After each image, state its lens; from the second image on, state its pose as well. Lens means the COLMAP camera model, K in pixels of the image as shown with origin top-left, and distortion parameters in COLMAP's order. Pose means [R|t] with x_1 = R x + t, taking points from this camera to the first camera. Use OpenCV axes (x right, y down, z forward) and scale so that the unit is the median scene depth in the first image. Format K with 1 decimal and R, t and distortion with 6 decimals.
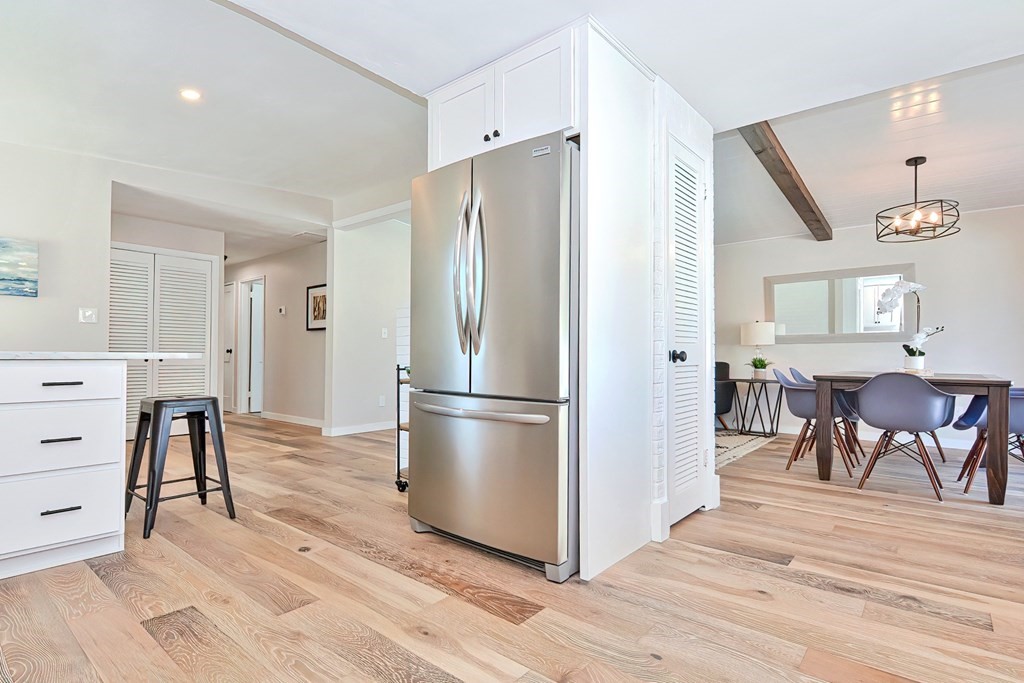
lens RADIAL K [[517.4, 0, 506.0], [0, 517.4, 345.9], [0, 0, 1]] dist [0.005231, -0.009337]
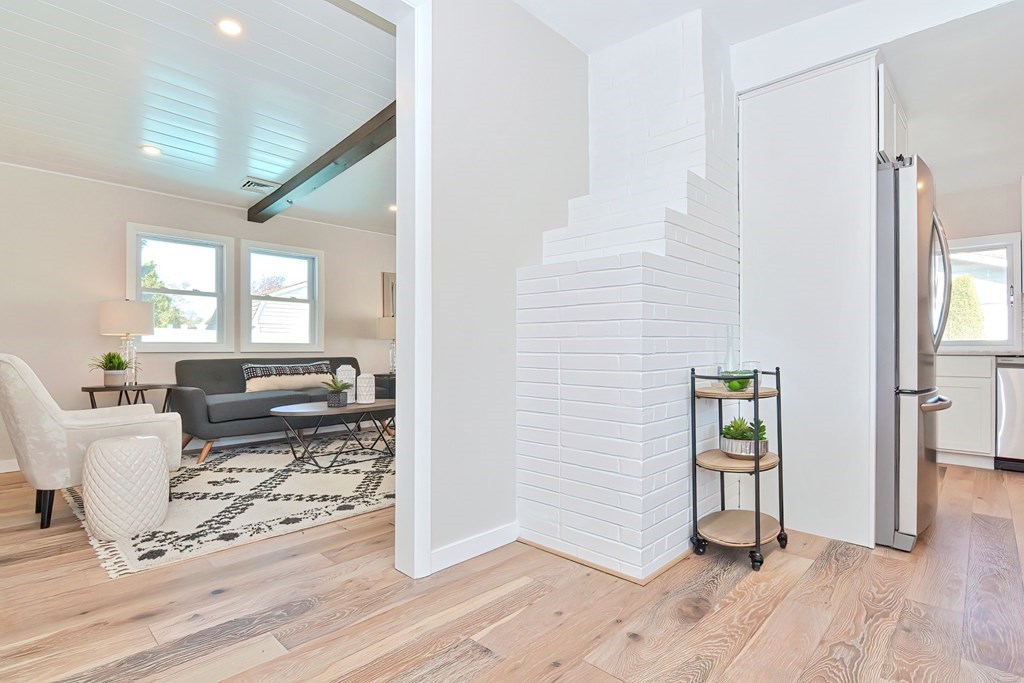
lens RADIAL K [[498.9, 0, 512.3], [0, 498.9, 346.6], [0, 0, 1]] dist [-0.000460, -0.007947]
pose [[0.066822, 0.000804, 0.997765, -0.835131], [-0.017928, 0.999839, 0.000395, 0.014084], [-0.997604, -0.017915, 0.066826, 1.269690]]
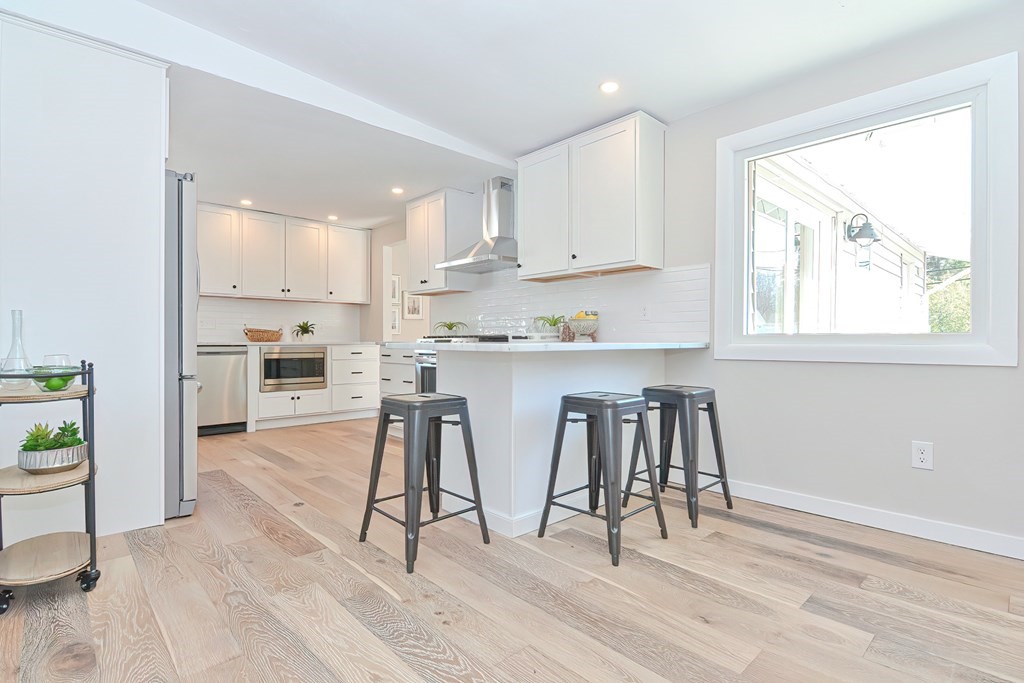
lens RADIAL K [[493.1, 0, 503.1], [0, 493.1, 346.2], [0, 0, 1]] dist [0.003986, -0.011199]
pose [[-0.991098, -0.006688, 0.132969, -0.717694], [-0.007554, 0.999953, -0.006008, 0.018505], [-0.132923, -0.006959, -0.991102, 1.475072]]
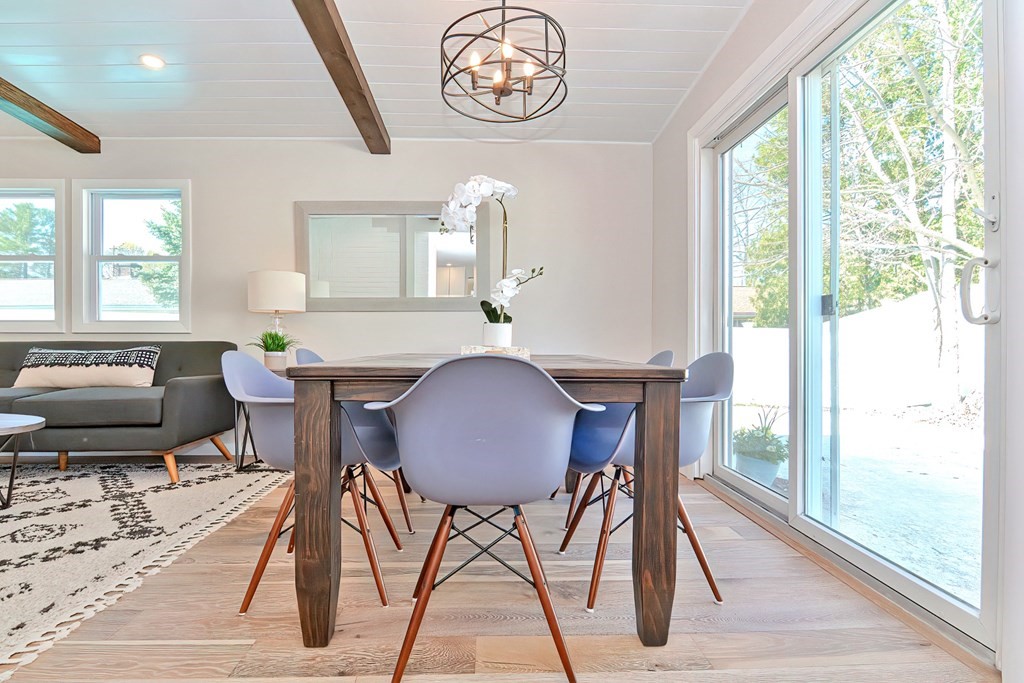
lens RADIAL K [[502.4, 0, 512.6], [0, 502.4, 343.3], [0, 0, 1]] dist [0.001618, -0.008151]
pose [[0.734774, -0.004175, 0.678300, 0.538441], [-0.011947, 0.999746, 0.019096, 0.036954], [-0.678207, -0.022135, 0.734537, 0.729528]]
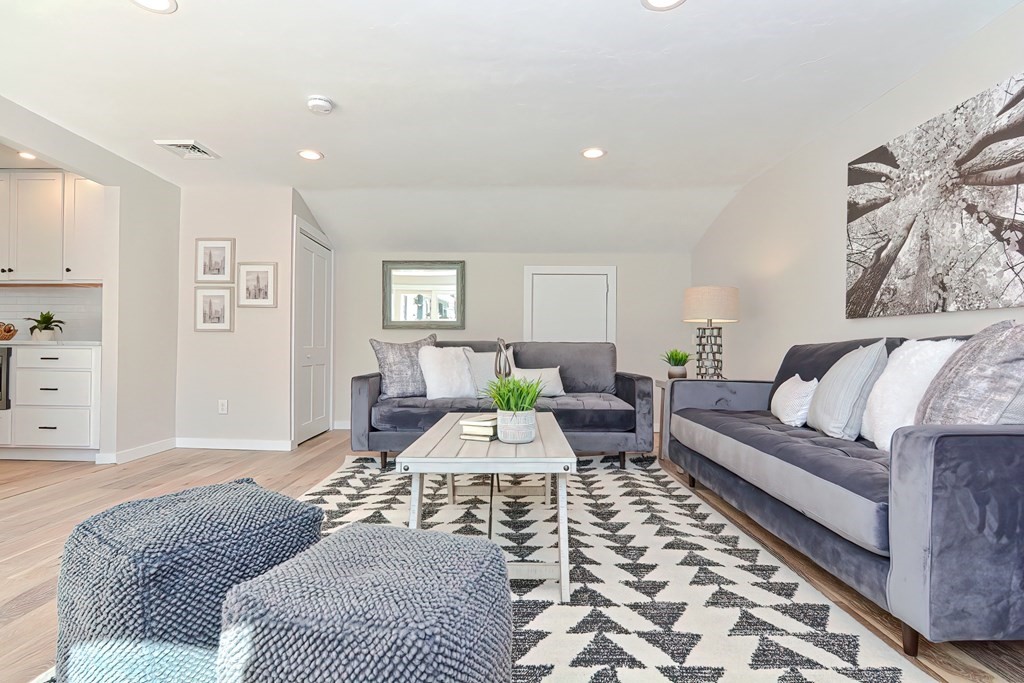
lens RADIAL K [[502.4, 0, 512.6], [0, 502.4, 343.3], [0, 0, 1]] dist [0.001618, -0.008151]
pose [[-0.633318, 0.001244, 0.773891, -1.482880], [-0.026116, 0.999395, -0.022978, 0.000148], [-0.773451, -0.034763, -0.632902, -0.233504]]
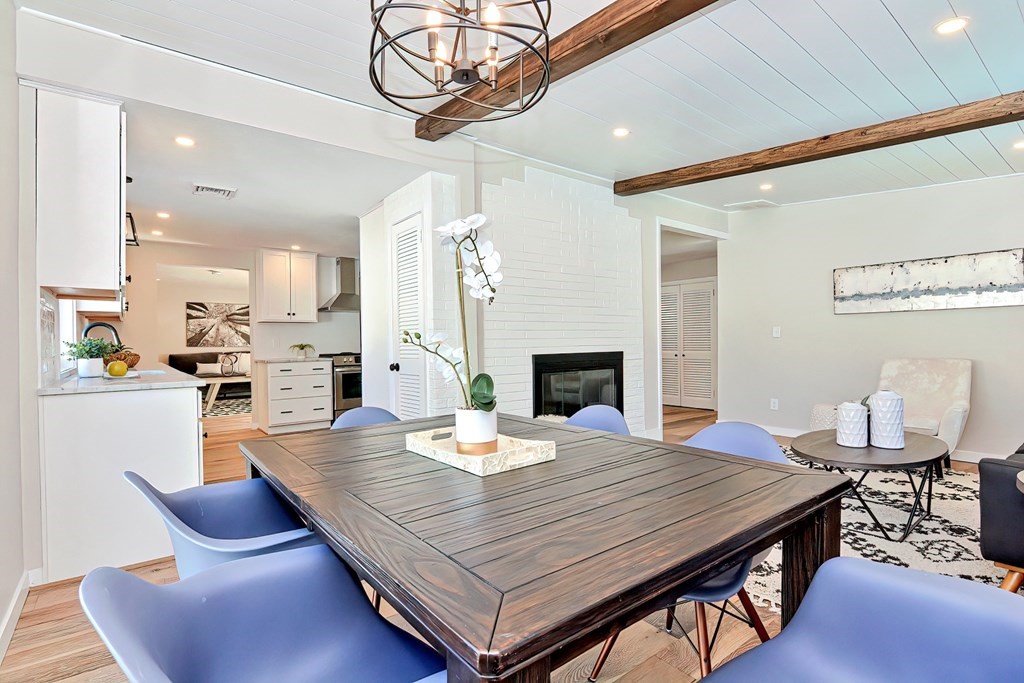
lens RADIAL K [[493.1, 0, 503.1], [0, 493.1, 346.2], [0, 0, 1]] dist [0.003986, -0.011199]
pose [[-0.218199, 0.008791, -0.975865, 1.364652], [0.030038, 0.999546, 0.002288, -0.029253], [0.975442, -0.028814, -0.218364, 1.320025]]
